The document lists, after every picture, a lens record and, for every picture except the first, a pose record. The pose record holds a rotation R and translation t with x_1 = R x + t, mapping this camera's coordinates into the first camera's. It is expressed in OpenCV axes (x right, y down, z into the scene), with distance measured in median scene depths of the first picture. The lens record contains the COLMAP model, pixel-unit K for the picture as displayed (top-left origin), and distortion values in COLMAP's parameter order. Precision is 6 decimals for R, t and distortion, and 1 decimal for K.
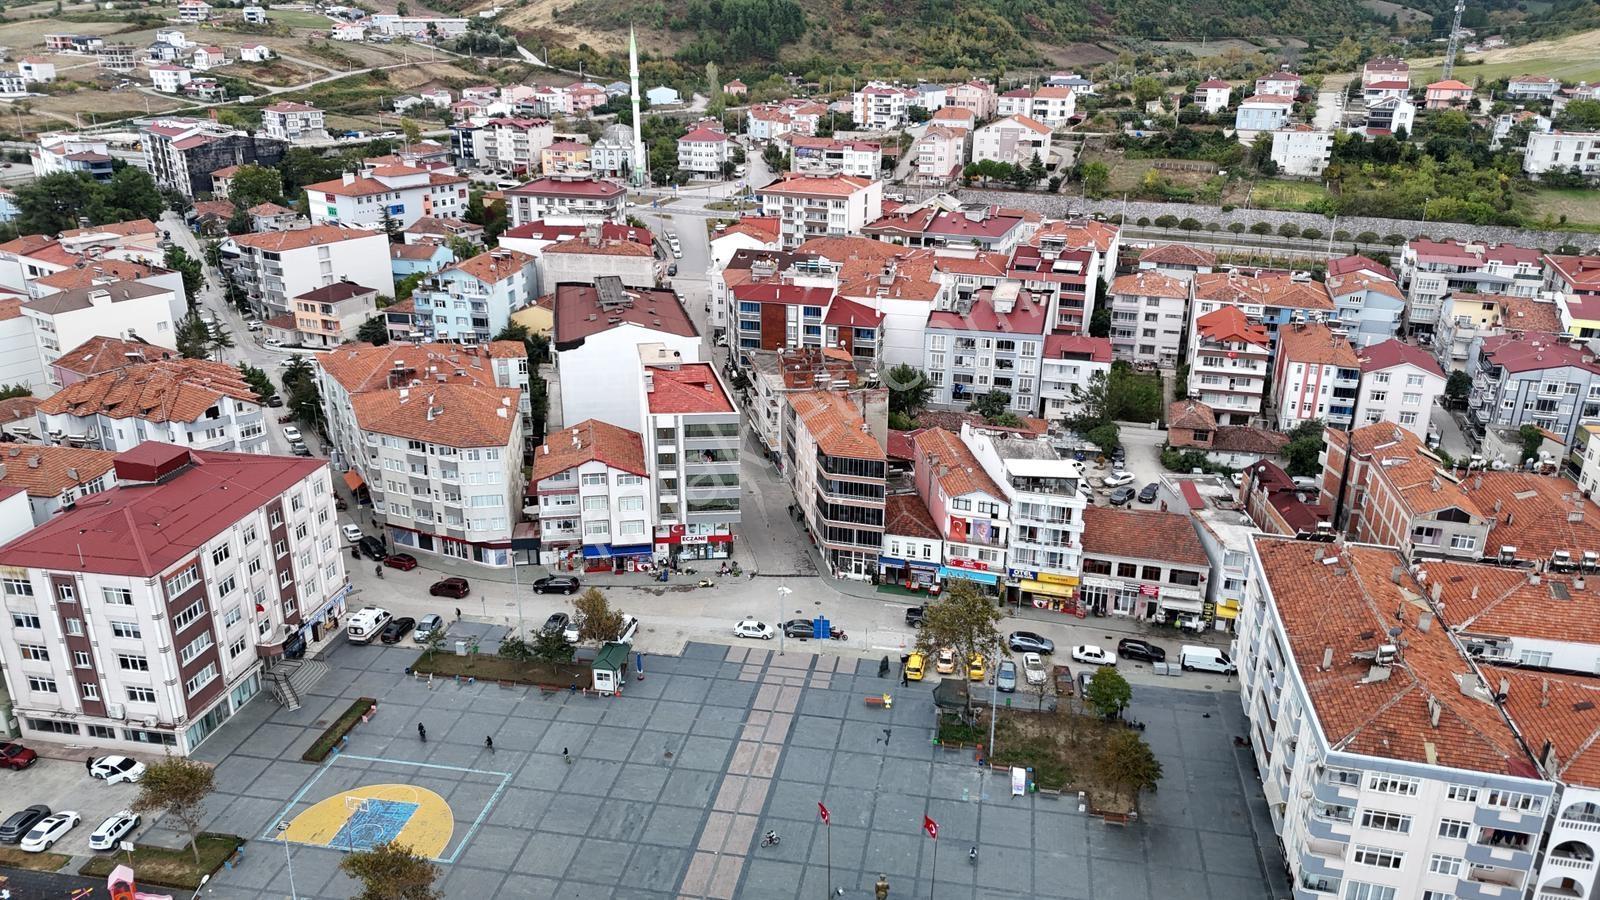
lens RADIAL K [[1179.1, 0, 797.7], [0, 1179.1, 443.3], [0, 0, 1]] dist [0.079981, -0.088891]
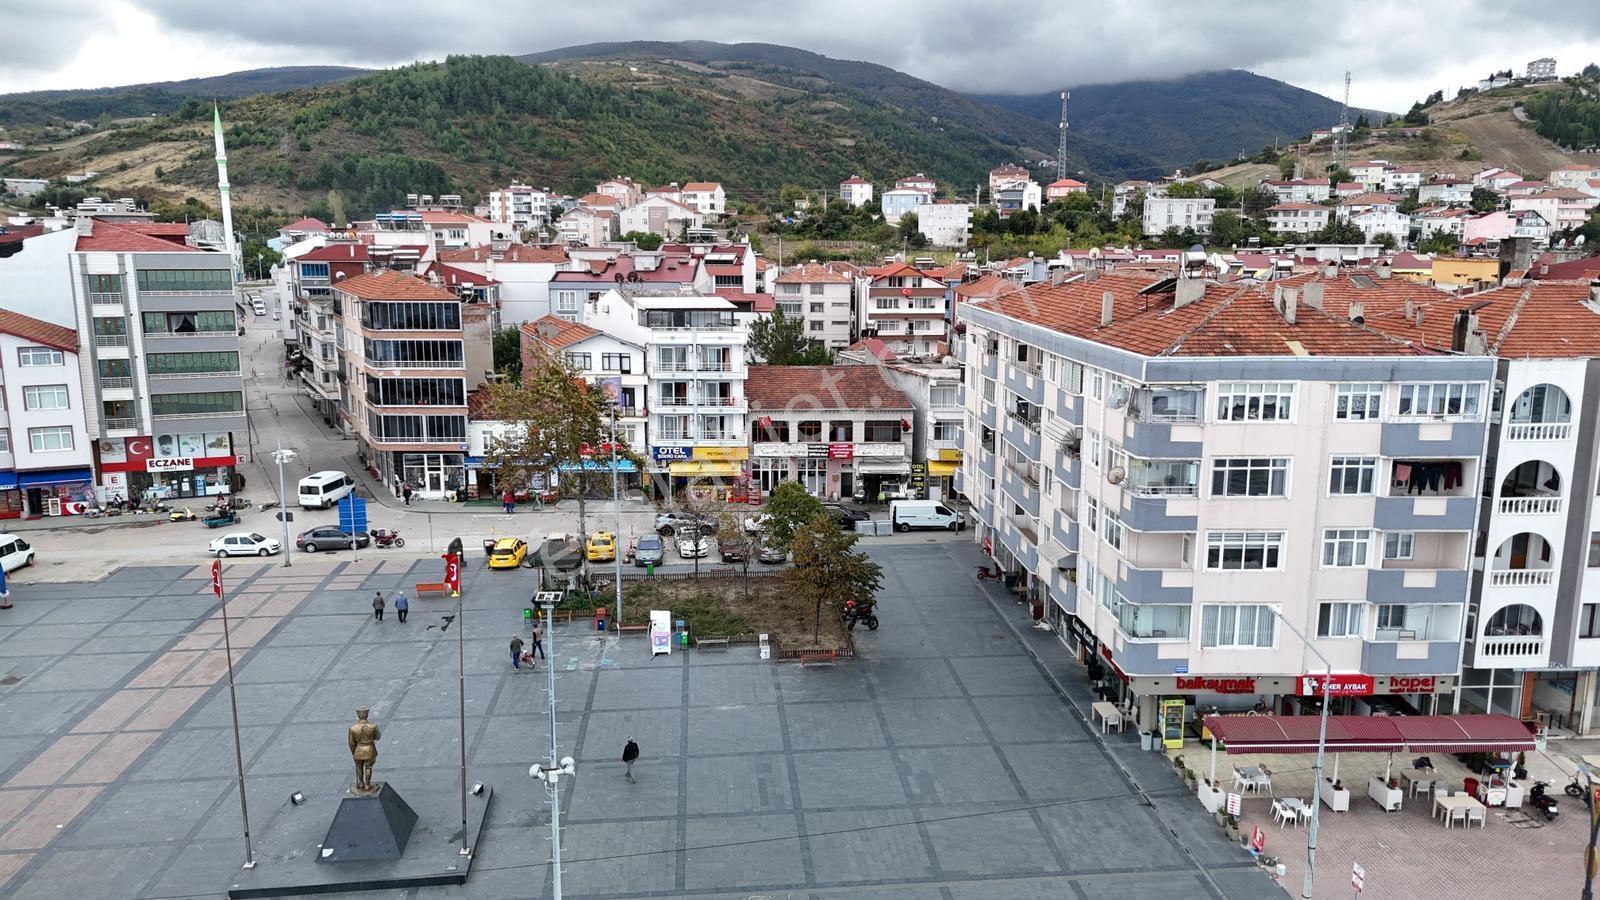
lens RADIAL K [[1178.9, 0, 800.7], [0, 1178.9, 449.2], [0, 0, 1]] dist [0.062170, -0.044527]
pose [[0.962719, -0.054053, 0.265047, 0.074121], [0.099317, 0.982031, -0.160473, 0.218882], [-0.251610, 0.180814, 0.950788, 0.293207]]
